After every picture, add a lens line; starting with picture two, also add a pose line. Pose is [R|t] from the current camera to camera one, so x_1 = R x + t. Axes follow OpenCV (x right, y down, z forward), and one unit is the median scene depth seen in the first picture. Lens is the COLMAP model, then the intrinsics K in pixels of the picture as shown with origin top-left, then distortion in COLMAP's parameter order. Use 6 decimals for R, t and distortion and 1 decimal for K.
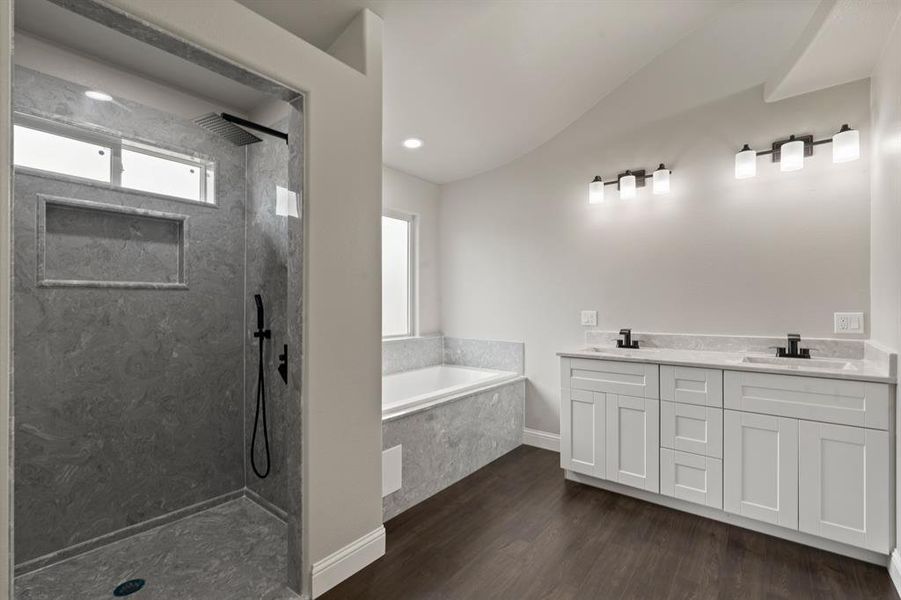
lens RADIAL K [[379.3, 0, 452.8], [0, 379.3, 296.1], [0, 0, 1]] dist [-0.000538, -0.000248]
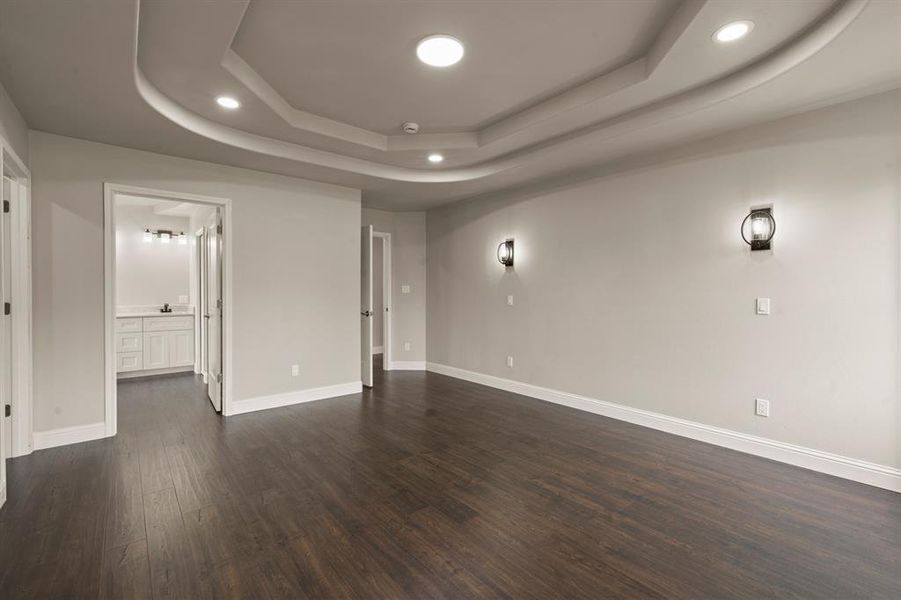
lens RADIAL K [[379.3, 0, 452.8], [0, 379.3, 296.1], [0, 0, 1]] dist [-0.000538, -0.000248]
pose [[0.159238, -0.011468, 0.987174, -1.465568], [-0.001109, 0.999930, 0.011795, 0.010701], [-0.987240, -0.002972, 0.159214, -1.470691]]
